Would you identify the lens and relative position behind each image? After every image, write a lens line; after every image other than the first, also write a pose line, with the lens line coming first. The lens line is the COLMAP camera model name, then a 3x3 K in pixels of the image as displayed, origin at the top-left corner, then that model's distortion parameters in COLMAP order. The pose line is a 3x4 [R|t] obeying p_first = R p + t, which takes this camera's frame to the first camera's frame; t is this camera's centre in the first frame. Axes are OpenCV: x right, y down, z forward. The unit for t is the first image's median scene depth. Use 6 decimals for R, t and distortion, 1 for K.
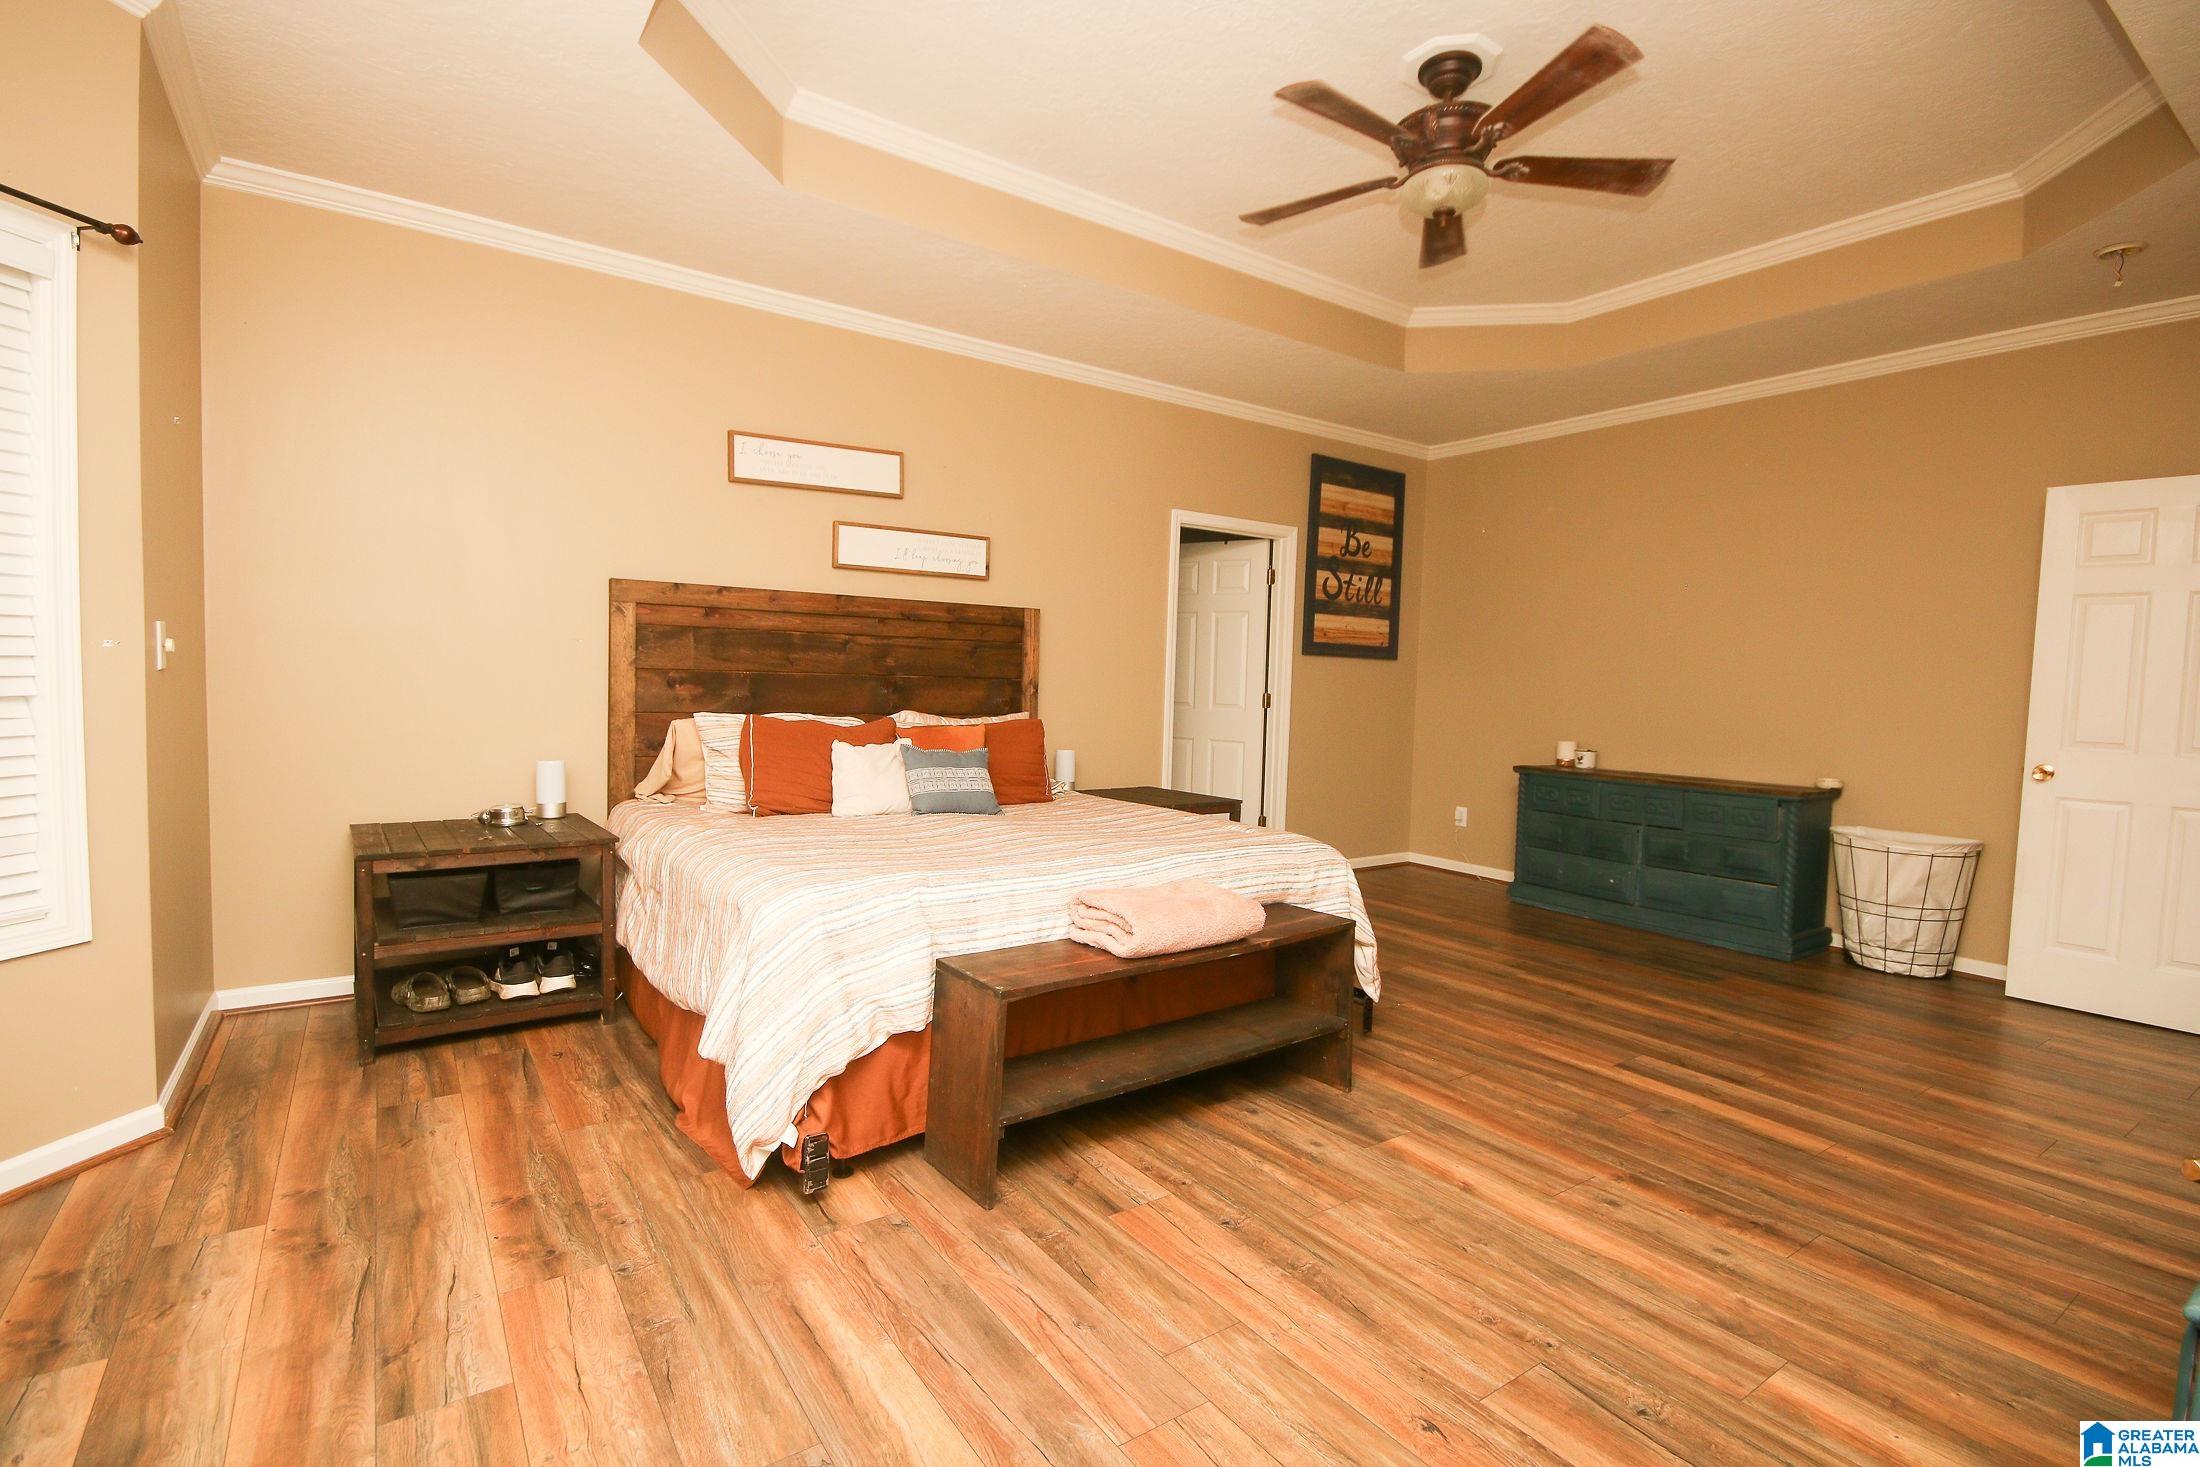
lens RADIAL K [[1019.8, 0, 1099.4], [0, 1019.8, 729.8], [0, 0, 1]] dist [-0.004405, -0.005783]
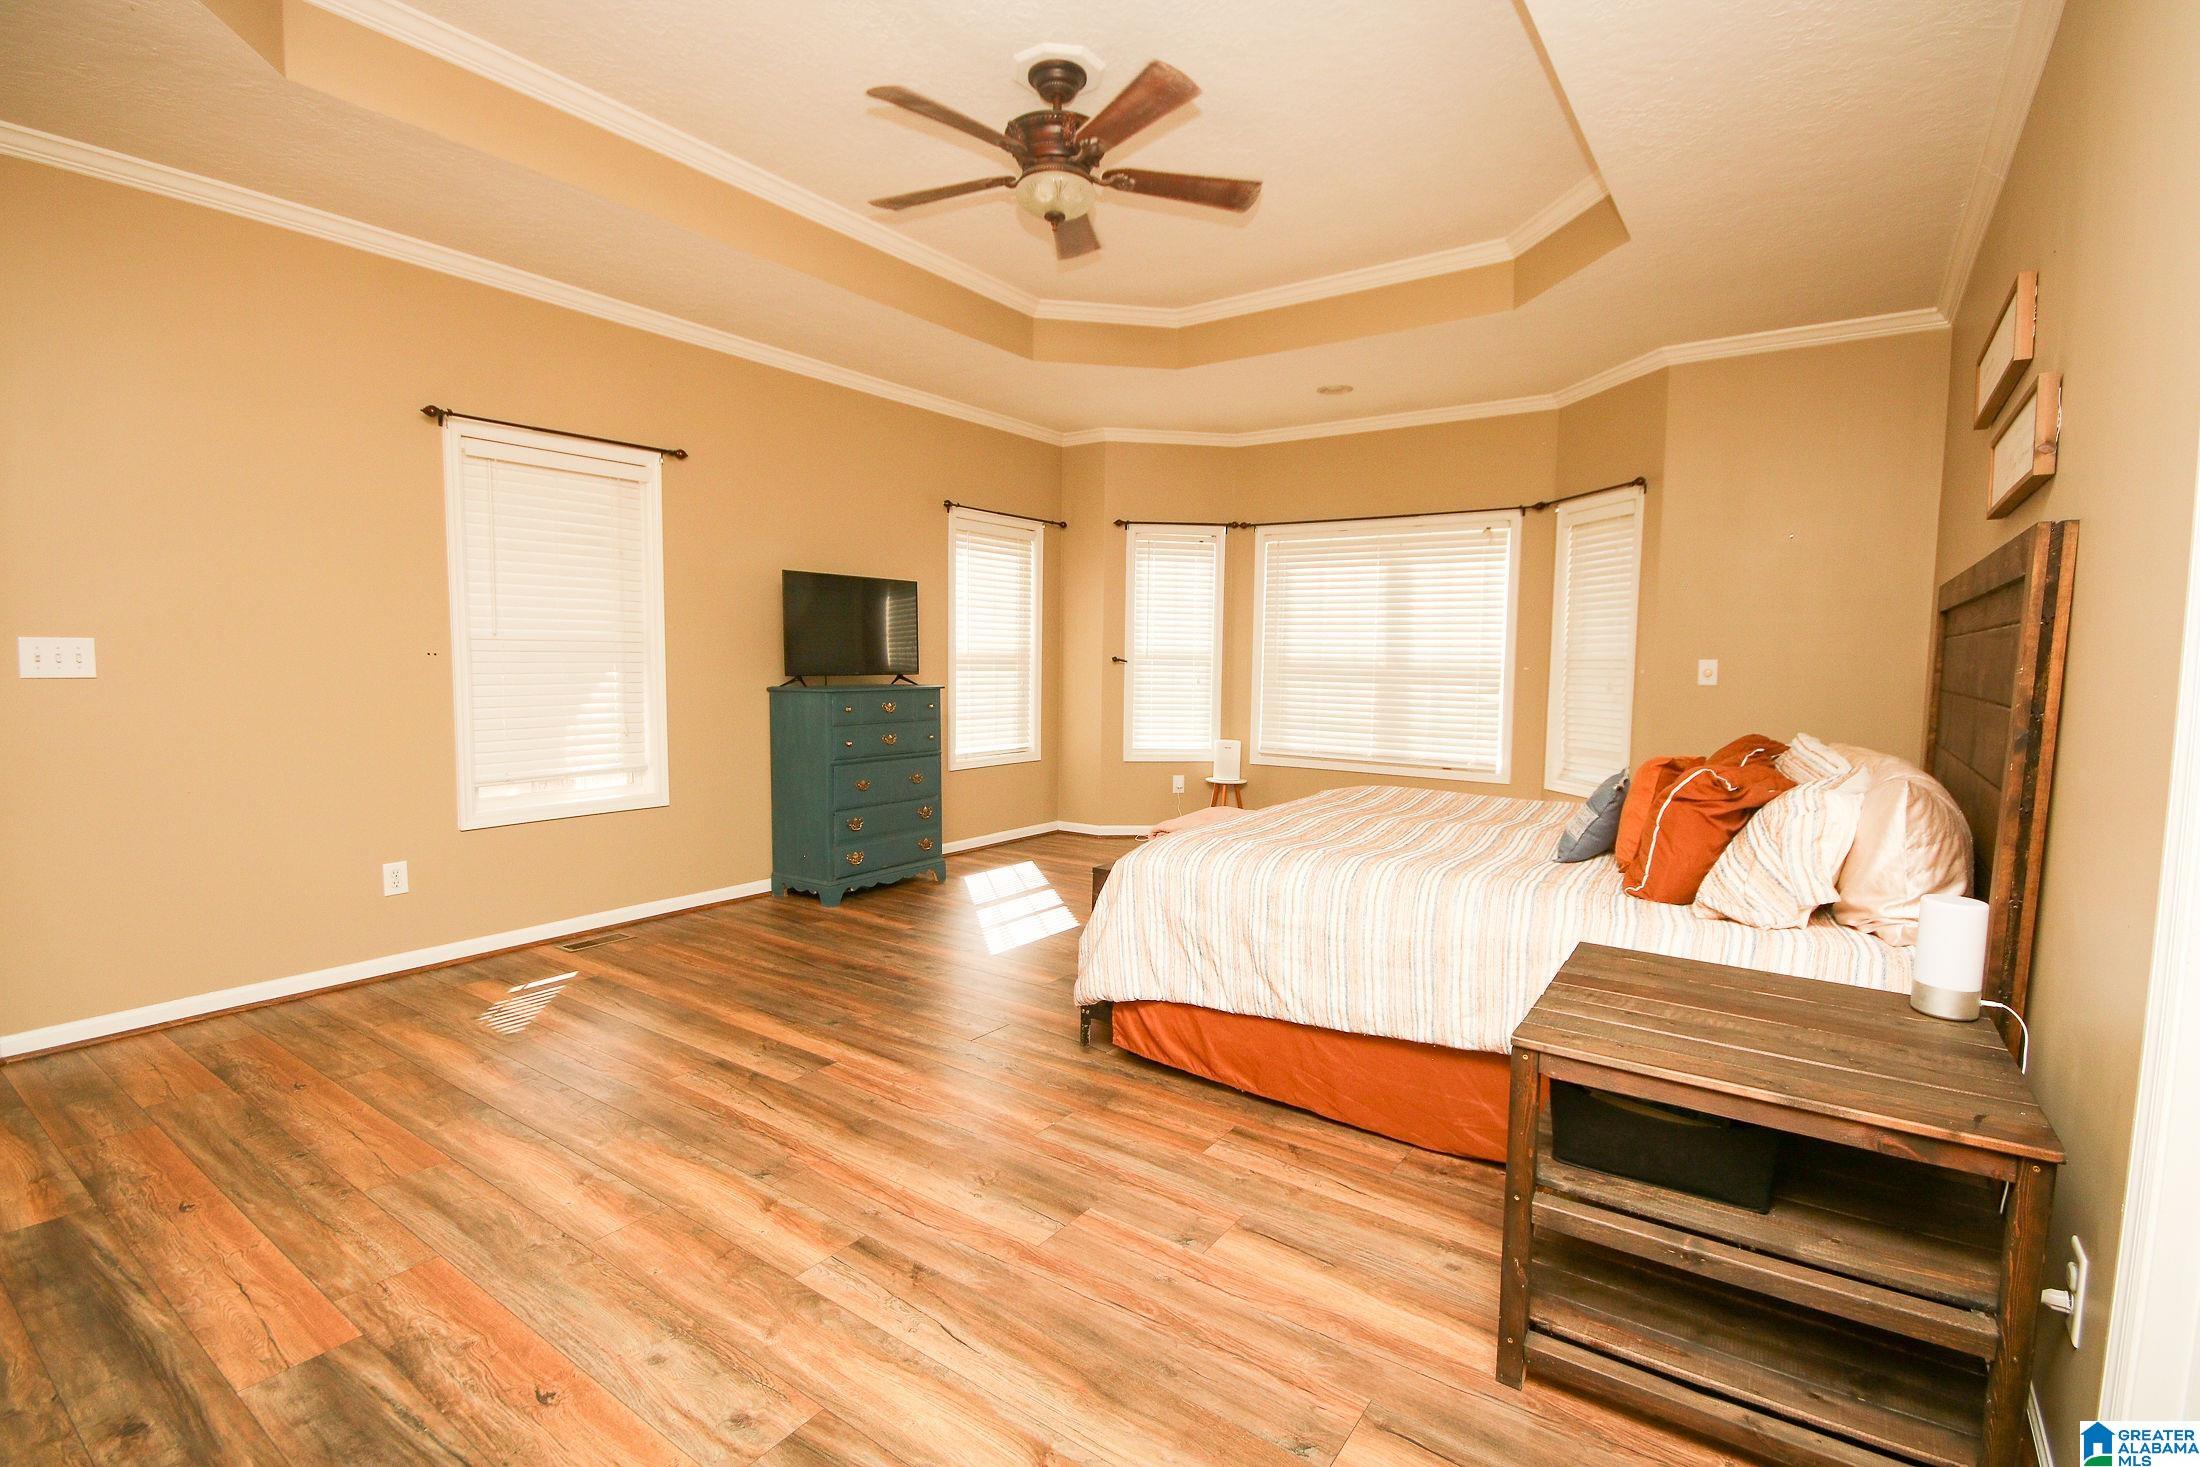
lens RADIAL K [[1019.8, 0, 1098.7], [0, 1019.8, 740.3], [0, 0, 1]] dist [-0.004405, -0.005783]
pose [[-0.944716, -0.002547, -0.327878, 0.614243], [-0.048300, 0.990142, 0.131475, -0.108778], [0.324311, 0.140043, -0.935527, 2.019417]]
